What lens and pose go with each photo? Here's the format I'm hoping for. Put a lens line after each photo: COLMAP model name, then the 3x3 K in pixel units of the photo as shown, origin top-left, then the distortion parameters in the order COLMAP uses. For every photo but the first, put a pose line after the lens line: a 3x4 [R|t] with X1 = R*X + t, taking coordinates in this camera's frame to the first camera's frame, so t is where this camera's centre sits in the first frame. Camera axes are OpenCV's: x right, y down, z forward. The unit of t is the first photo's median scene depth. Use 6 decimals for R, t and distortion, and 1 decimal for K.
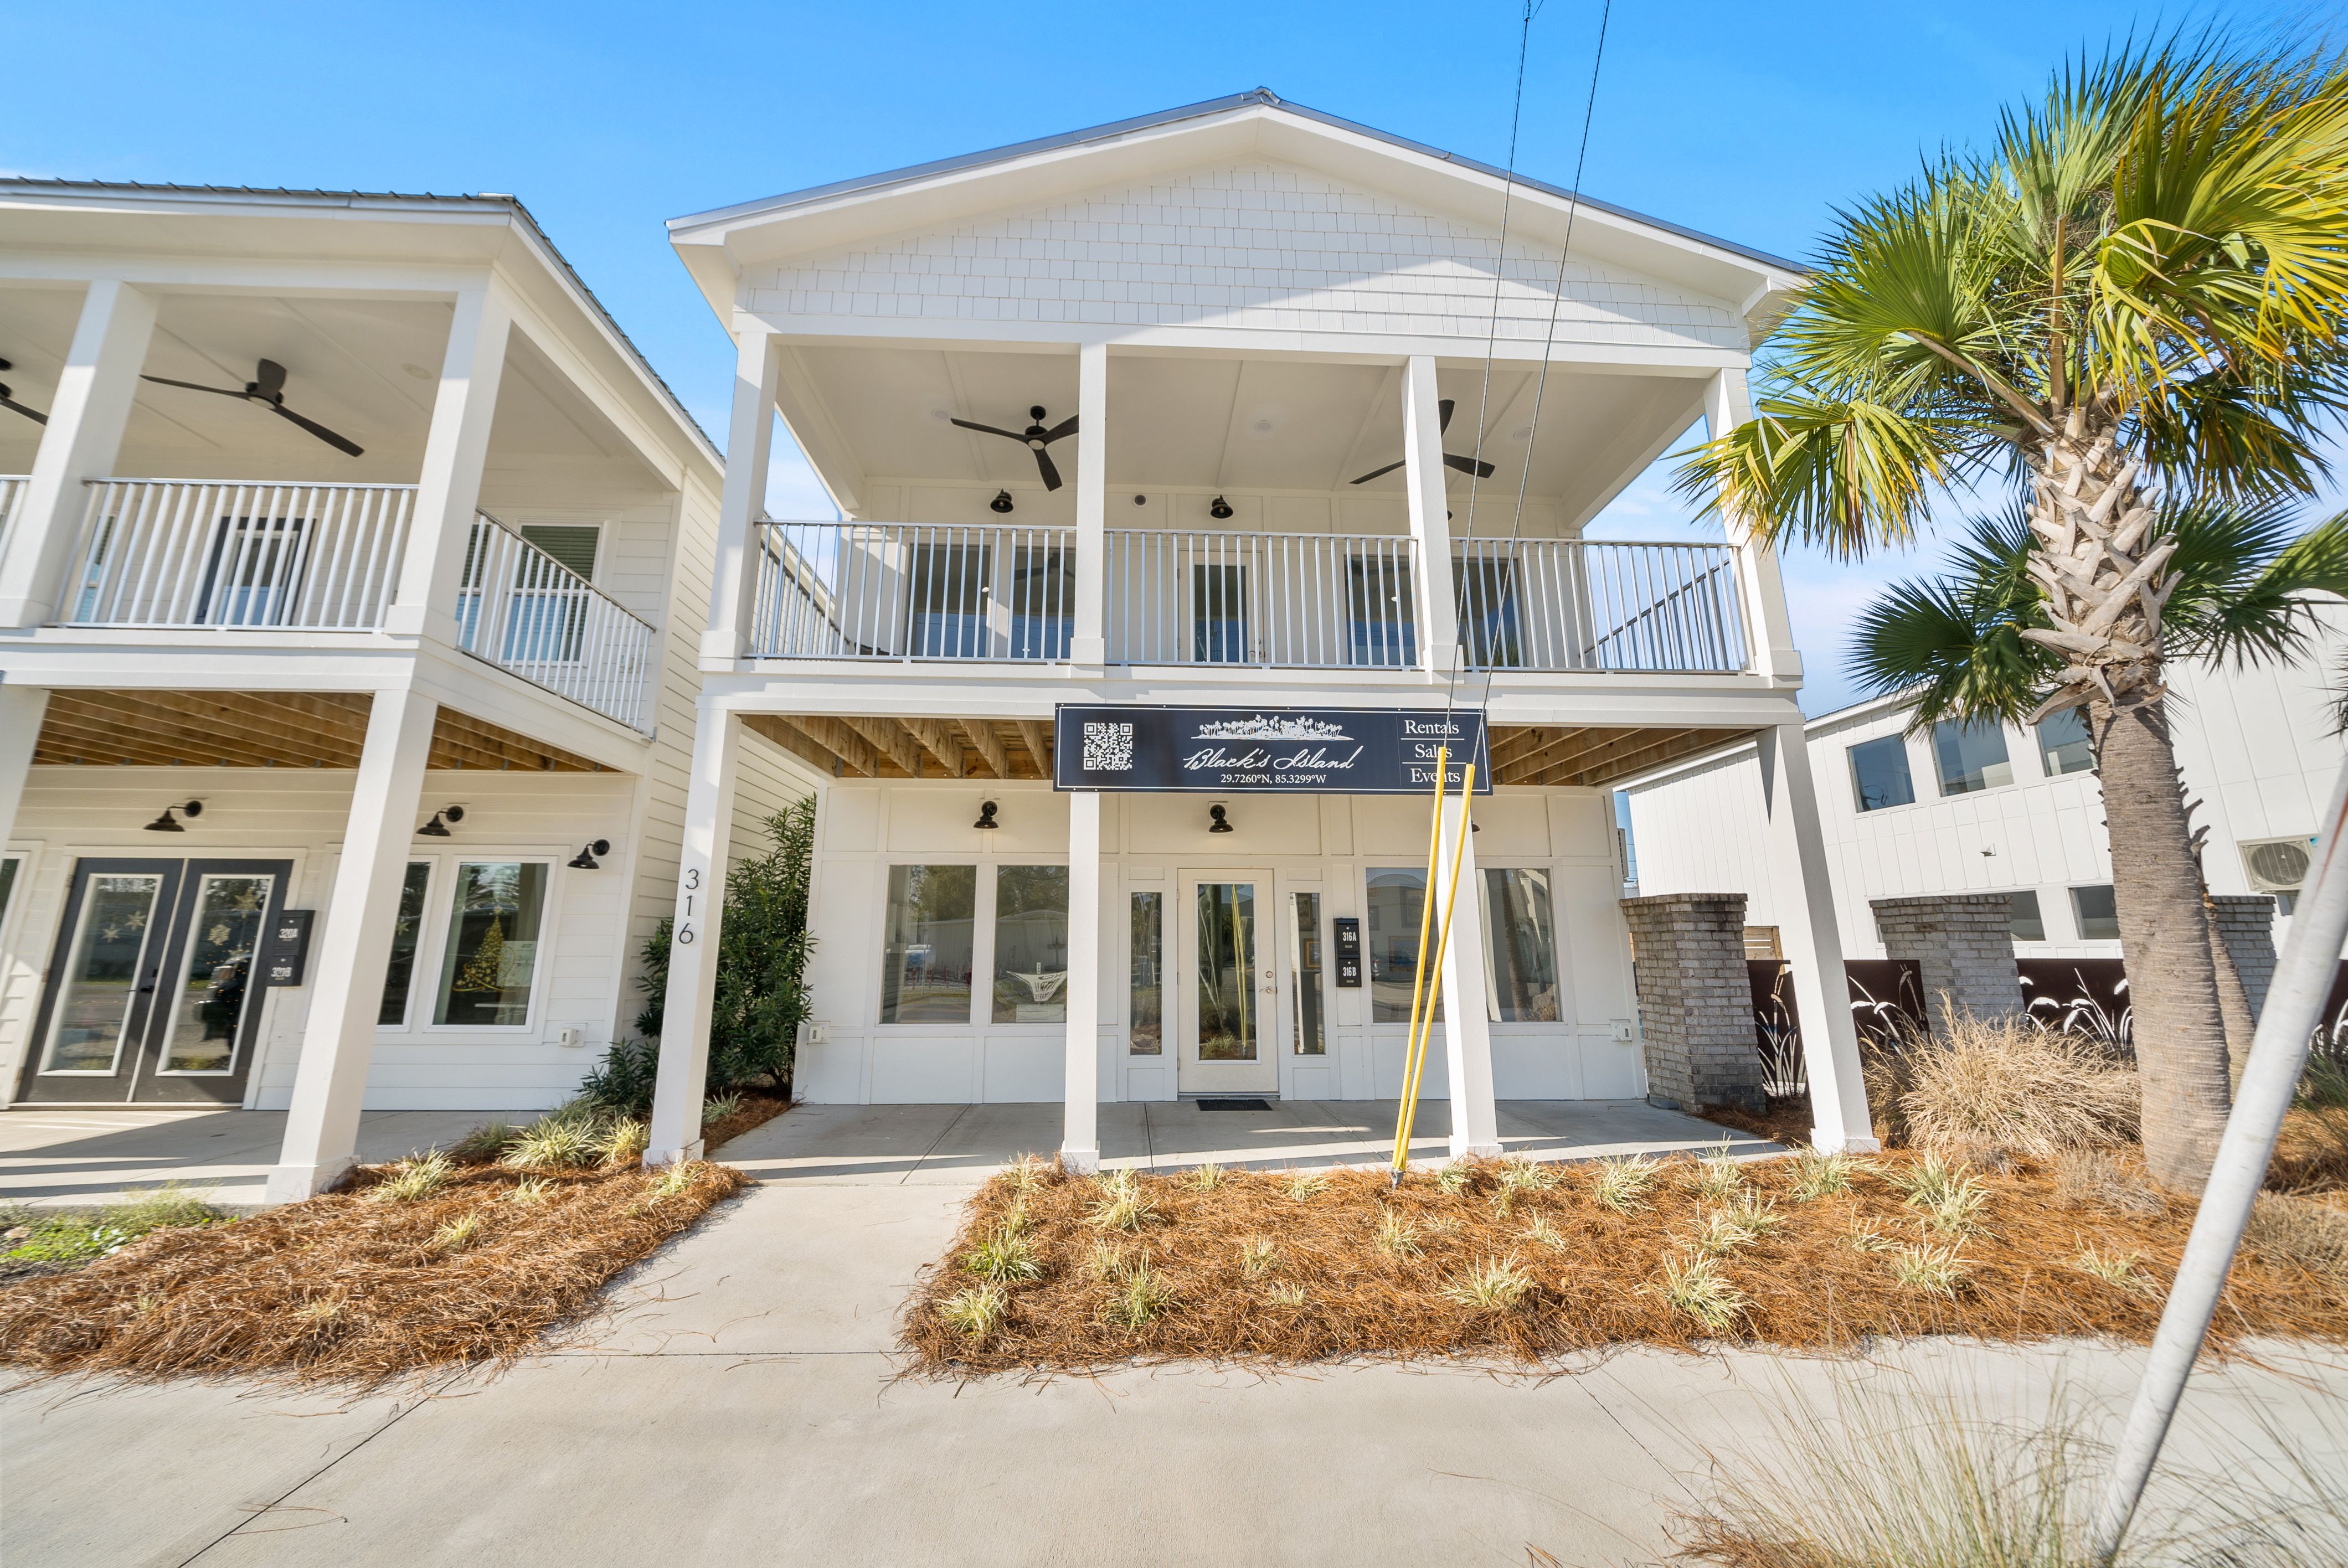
lens RADIAL K [[857.6, 0, 1177.1], [0, 857.6, 762.2], [0, 0, 1]] dist [-0.006393, -0.000455]
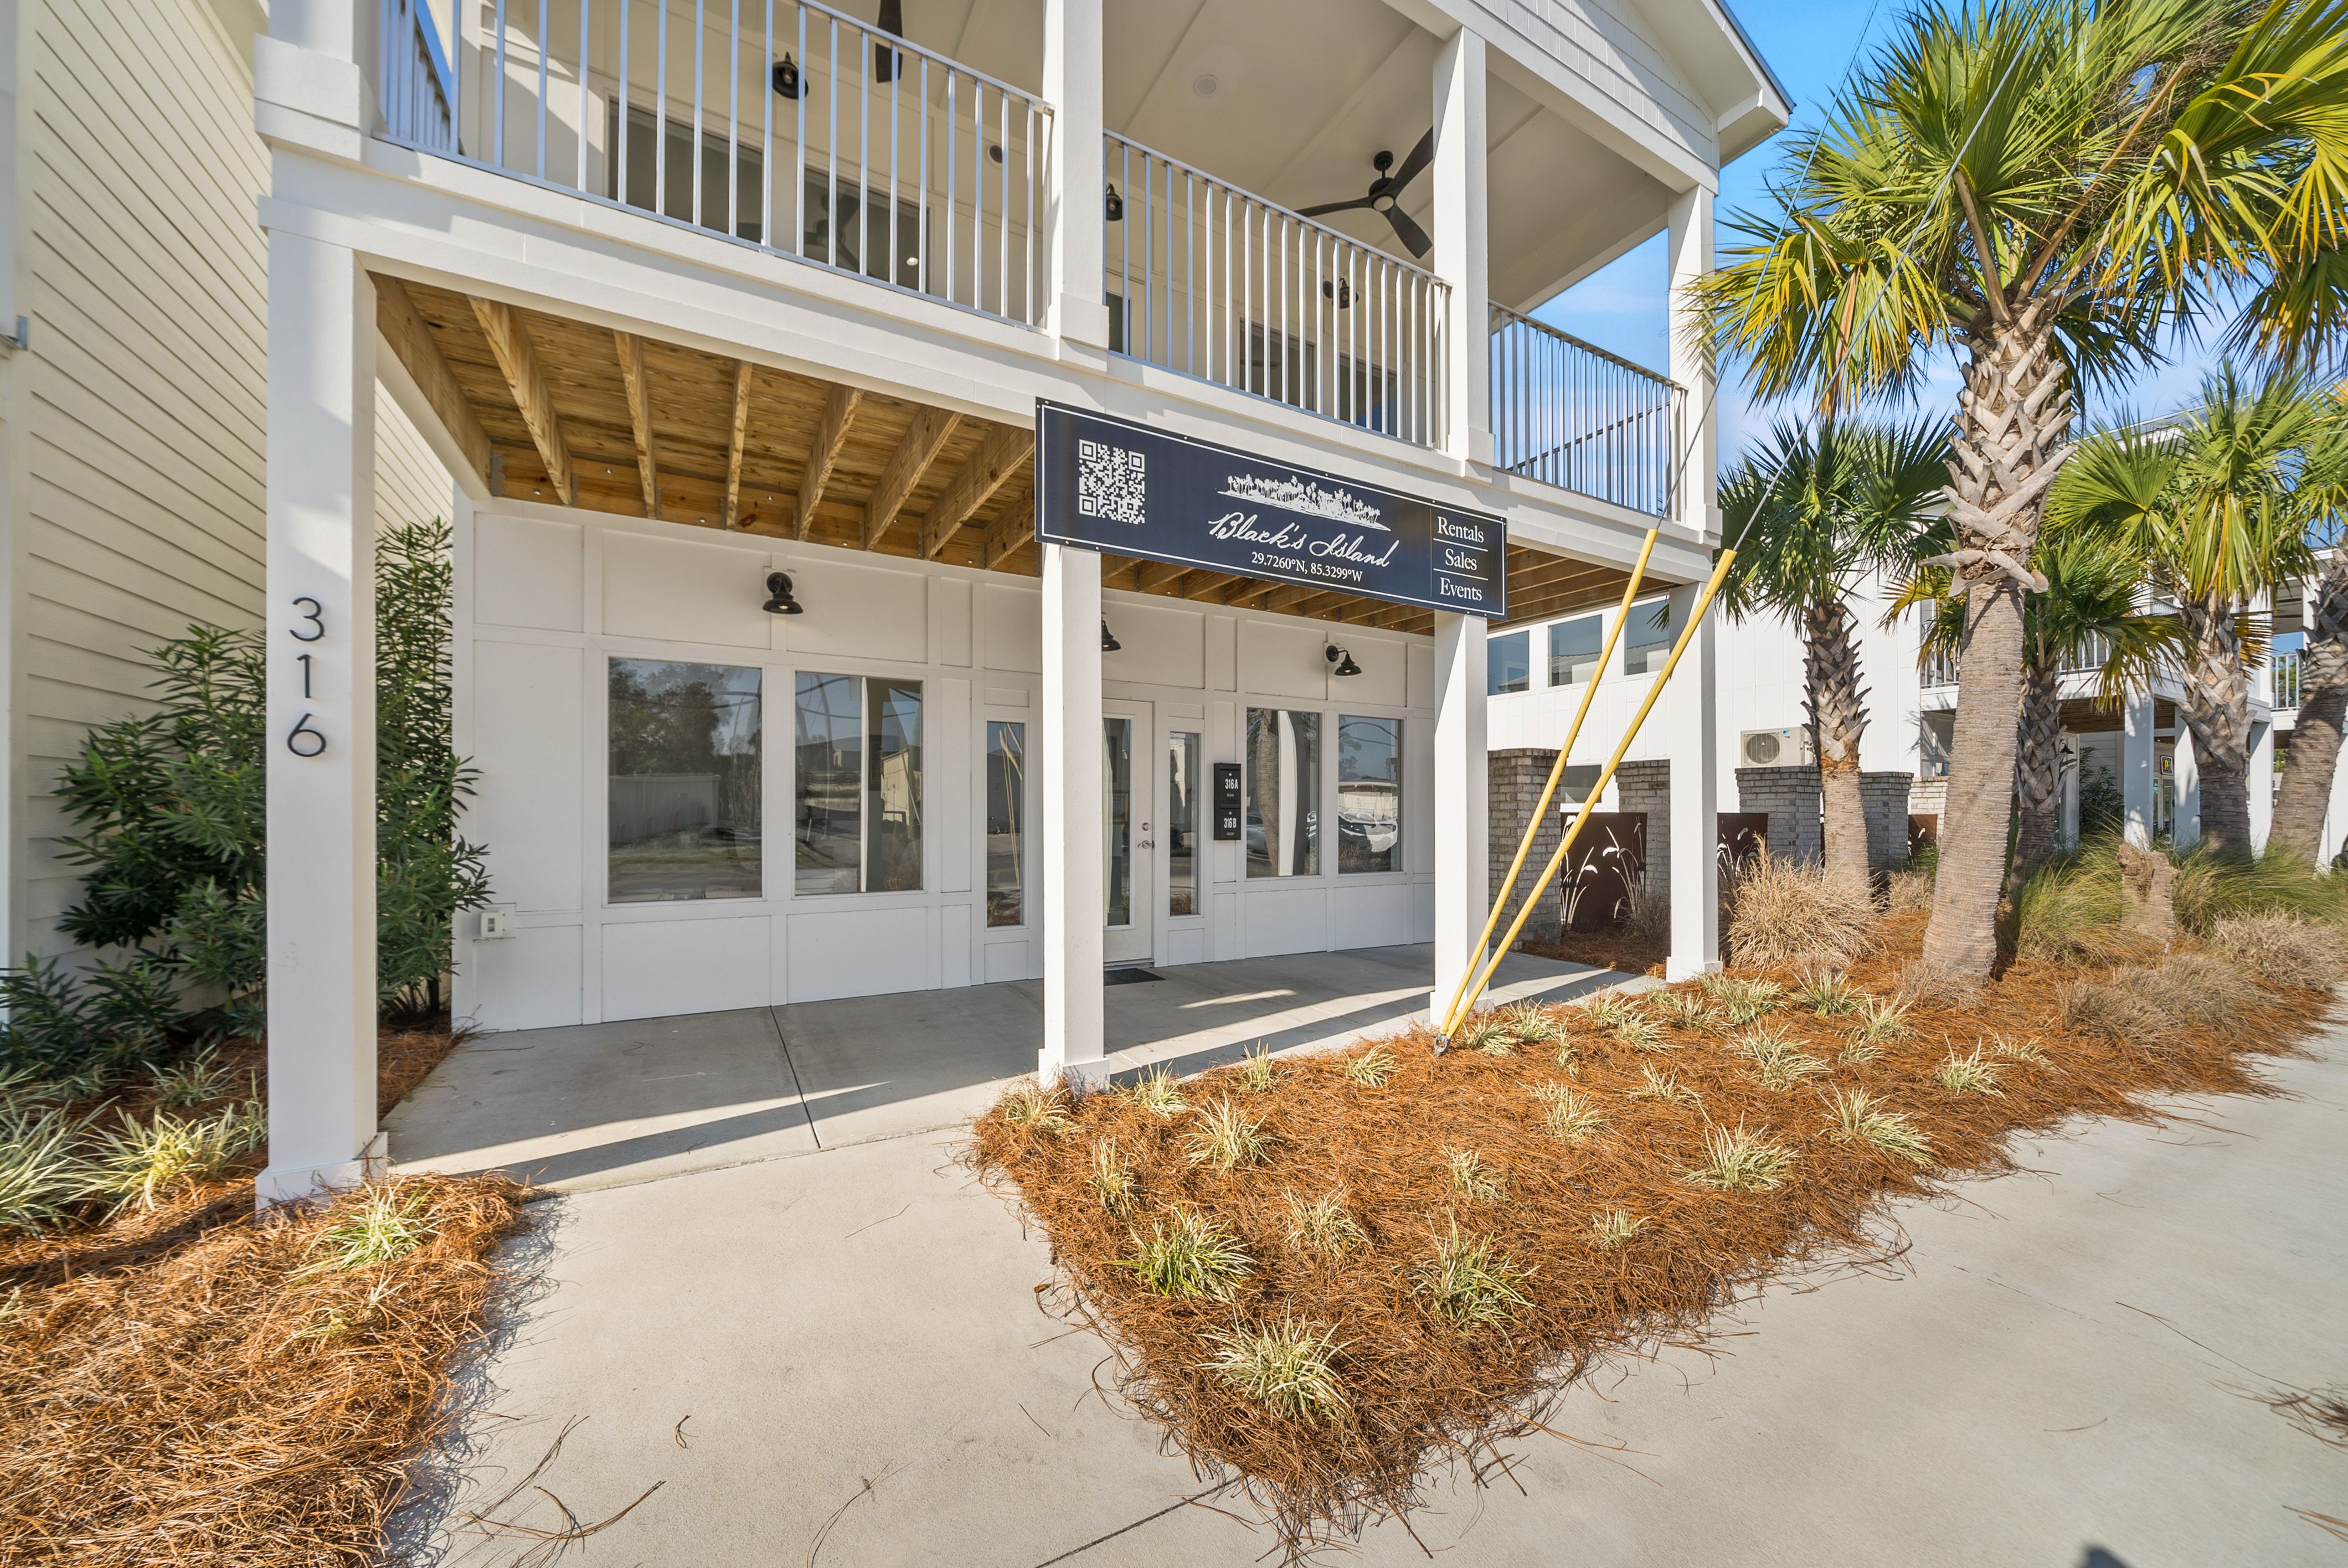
lens RADIAL K [[857.6, 0, 1181.3], [0, 857.6, 808.3], [0, 0, 1]] dist [-0.006393, -0.000455]
pose [[0.896104, 0.004357, 0.443823, -0.318798], [-0.096509, 0.977940, 0.185256, 0.097023], [-0.433224, -0.208842, 0.876756, 0.343697]]
